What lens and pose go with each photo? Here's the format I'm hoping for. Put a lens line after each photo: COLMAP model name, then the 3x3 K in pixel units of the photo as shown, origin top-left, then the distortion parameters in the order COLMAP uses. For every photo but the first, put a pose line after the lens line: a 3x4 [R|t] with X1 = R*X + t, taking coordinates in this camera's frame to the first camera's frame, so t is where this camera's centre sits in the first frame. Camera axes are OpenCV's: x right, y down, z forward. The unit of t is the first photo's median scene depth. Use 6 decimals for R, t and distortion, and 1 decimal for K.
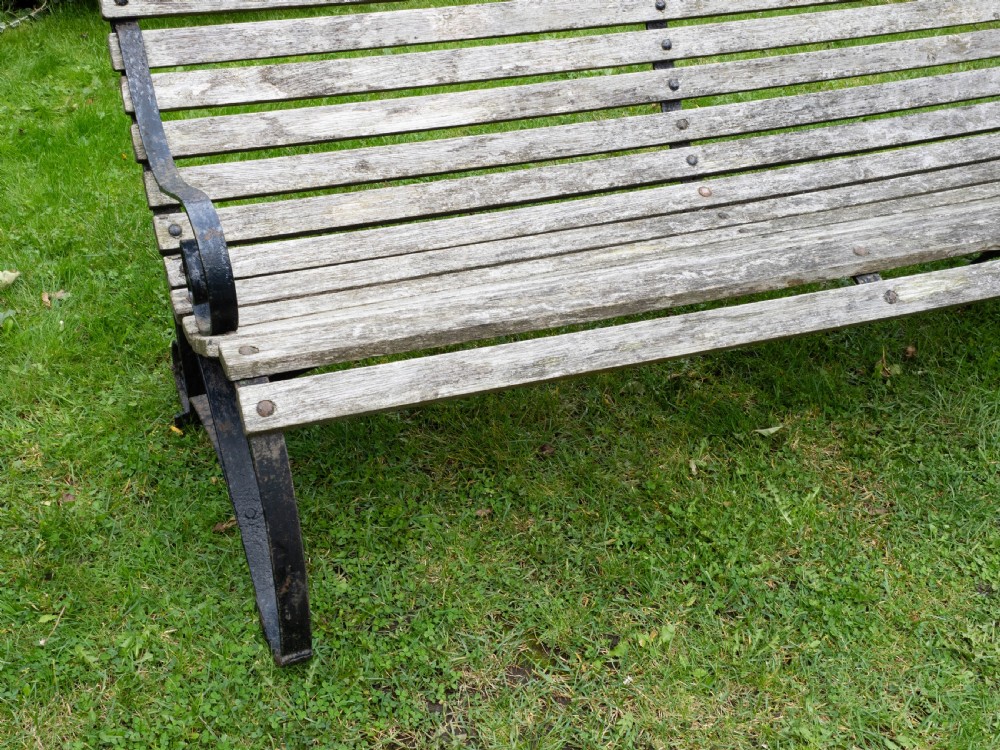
lens RADIAL K [[1168.8, 0, 507.6], [0, 1168.8, 390.3], [0, 0, 1]] dist [-0.006203, 0.000000]
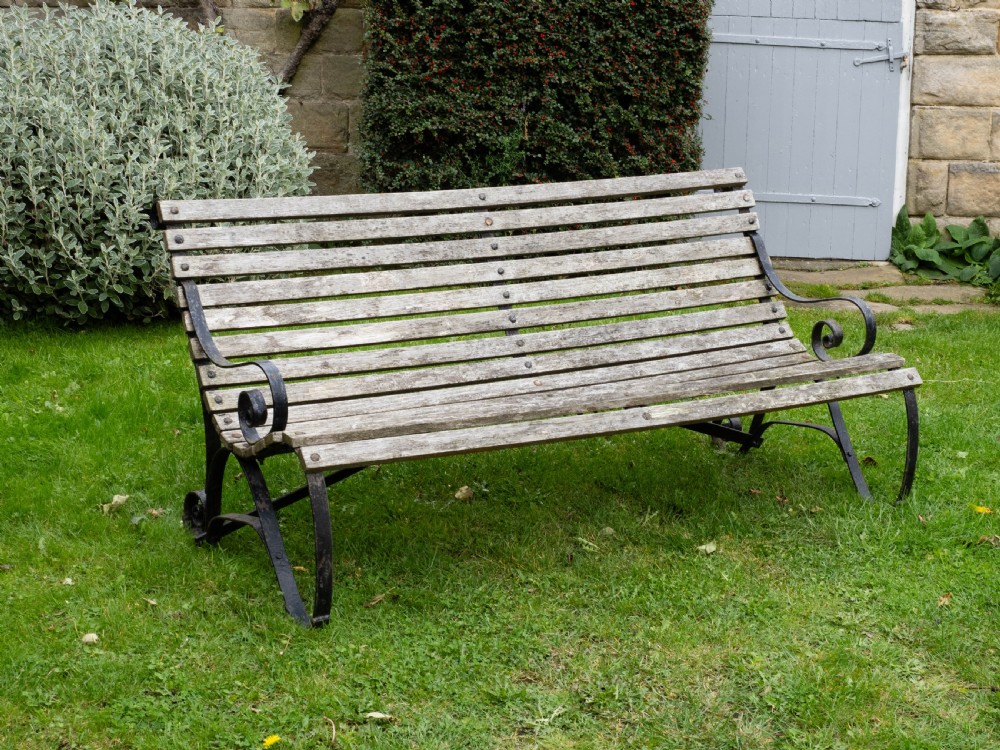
lens RADIAL K [[1602.4, 0, 557.1], [0, 1602.4, 416.9], [0, 0, 1]] dist [-0.020476, 0.000000]
pose [[0.984451, -0.037446, 0.171620, -0.186050], [0.083740, 0.958894, -0.271128, 0.486360], [-0.154413, 0.281284, 0.947120, -1.083161]]
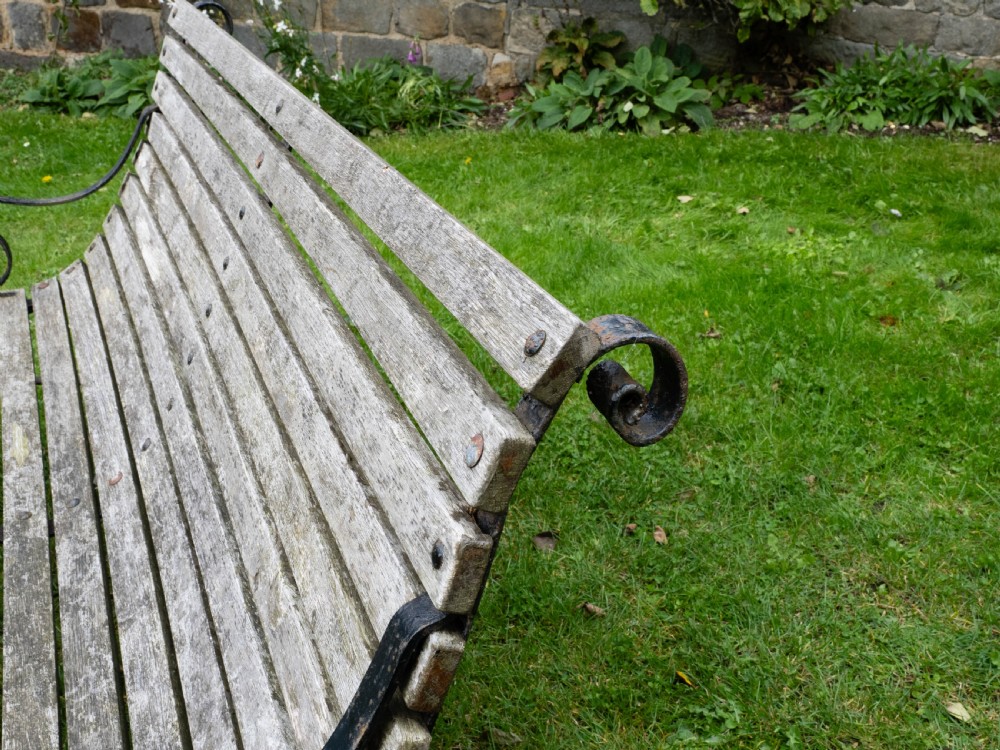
lens RADIAL K [[1168.8, 0, 506.5], [0, 1168.8, 383.1], [0, 0, 1]] dist [-0.006203, 0.000000]
pose [[-0.055413, 0.424559, -0.903703, 0.918769], [-0.492449, 0.775731, 0.394634, -0.717749], [0.868576, 0.466895, 0.166088, 1.165673]]
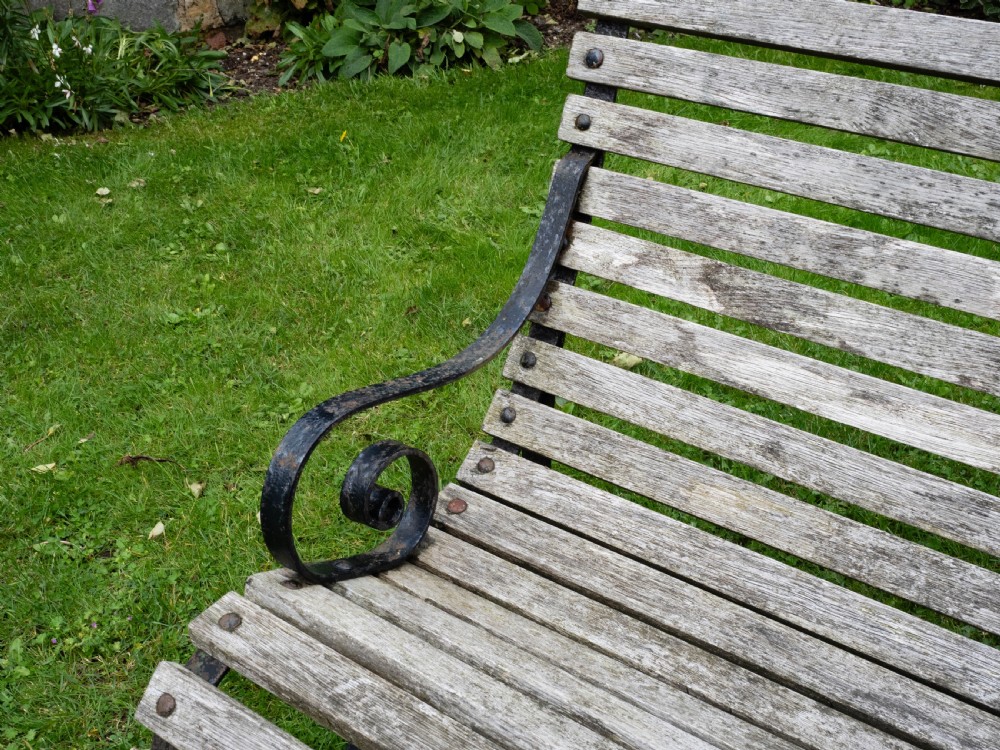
lens RADIAL K [[1168.8, 0, 507.4], [0, 1168.8, 376.3], [0, 0, 1]] dist [-0.006203, 0.000000]
pose [[0.496014, 0.422128, -0.758800, 0.271249], [-0.412579, 0.883505, 0.221807, -0.303625], [0.764034, 0.203046, 0.612392, 0.469834]]
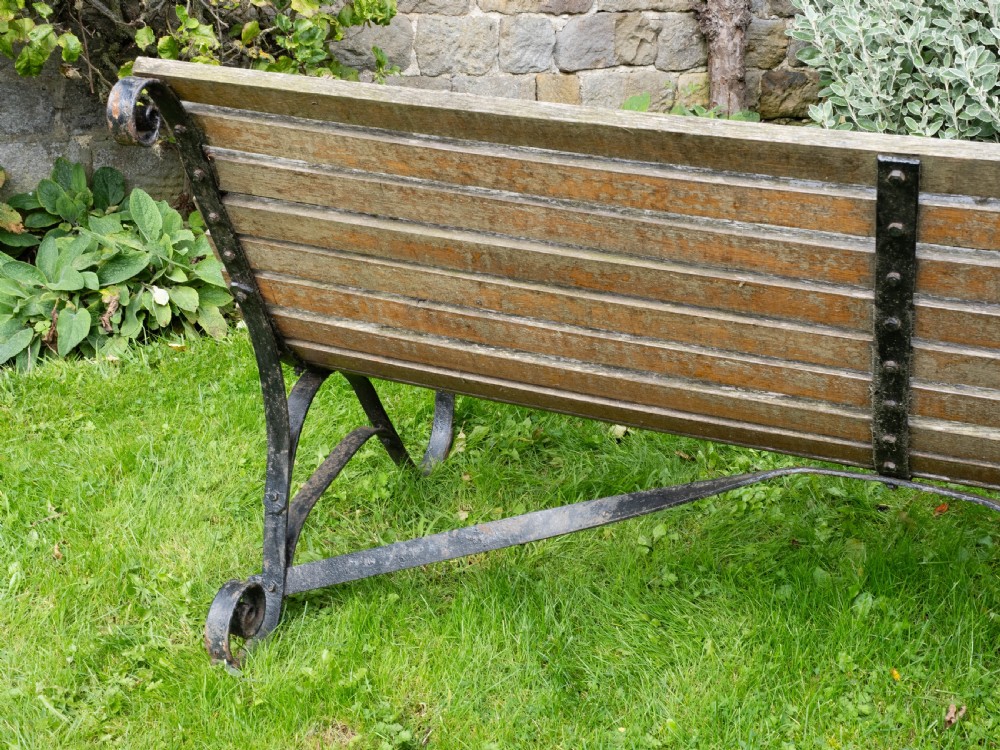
lens RADIAL K [[1428.0, 0, 509.4], [0, 1428.0, 391.8], [0, 0, 1]] dist [-0.010828, 0.000000]
pose [[0.651805, 0.276438, -0.706210, 0.093317], [-0.374980, 0.926882, 0.016725, -0.368768], [0.659197, 0.253913, 0.707805, 0.553052]]
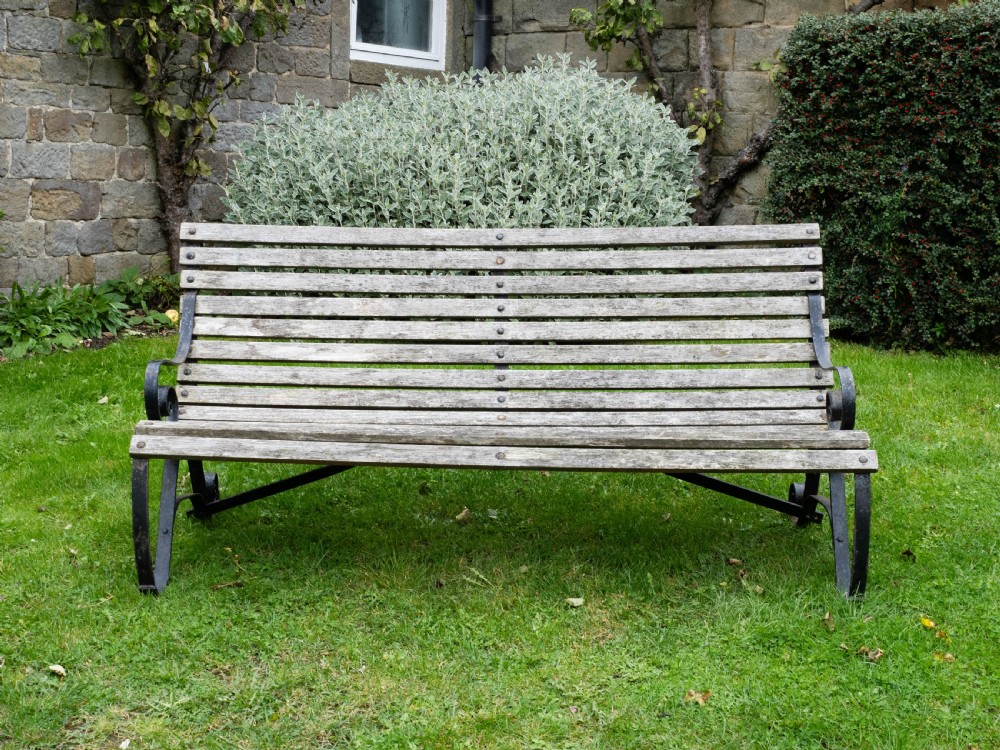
lens RADIAL K [[1497.2, 0, 535.0], [0, 1497.2, 417.3], [0, 0, 1]] dist [-0.020255, 0.000000]
pose [[0.914395, 0.085684, -0.395651, 1.098978], [-0.203121, 0.942522, -0.265318, 0.392114], [0.350176, 0.322970, 0.879242, -0.847673]]
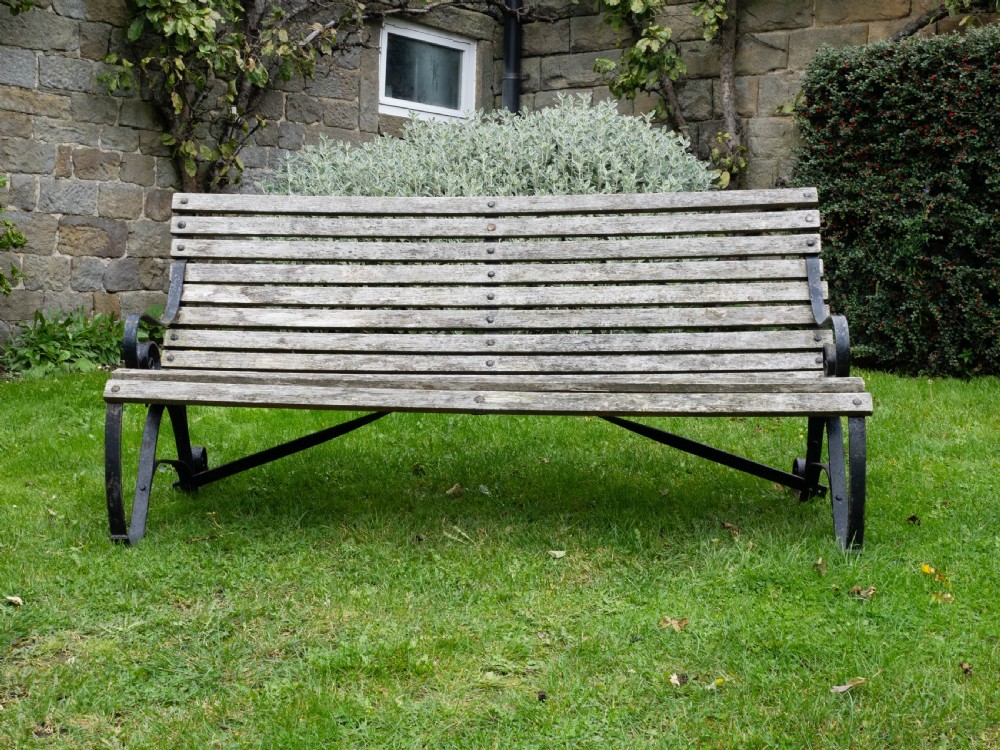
lens RADIAL K [[1497.2, 0, 505.2], [0, 1497.2, 378.8], [0, 0, 1]] dist [-0.020255, 0.000000]
pose [[0.889970, 0.042202, -0.454063, 1.179225], [-0.222019, 0.909829, -0.350598, 0.565343], [0.398323, 0.412832, 0.819090, -0.681366]]
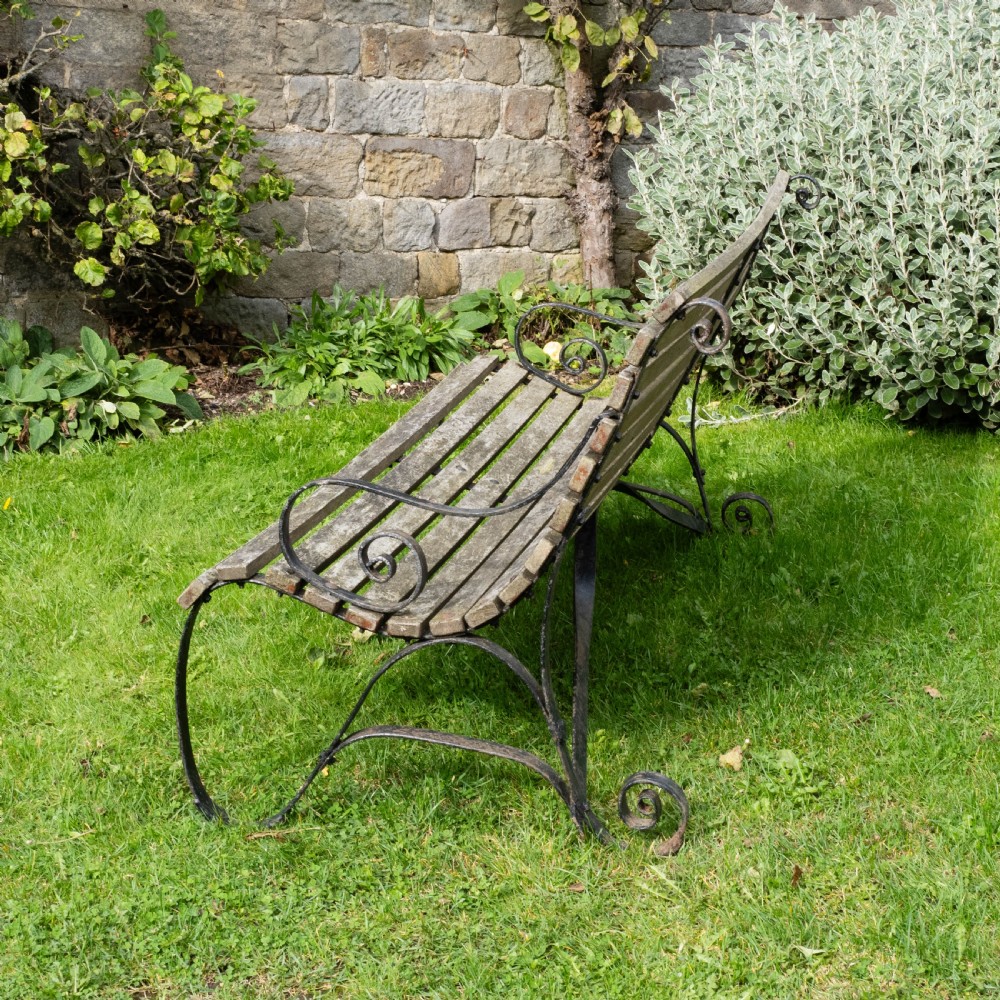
lens RADIAL K [[2227.5, 0, 480.4], [0, 2227.5, 564.7], [0, 0, 1]] dist [-0.012940, 0.000000]
pose [[0.674619, 0.180352, -0.715795, 1.350442], [-0.362738, 0.925533, -0.108673, 0.080238], [0.642892, 0.332959, 0.689803, -0.380019]]
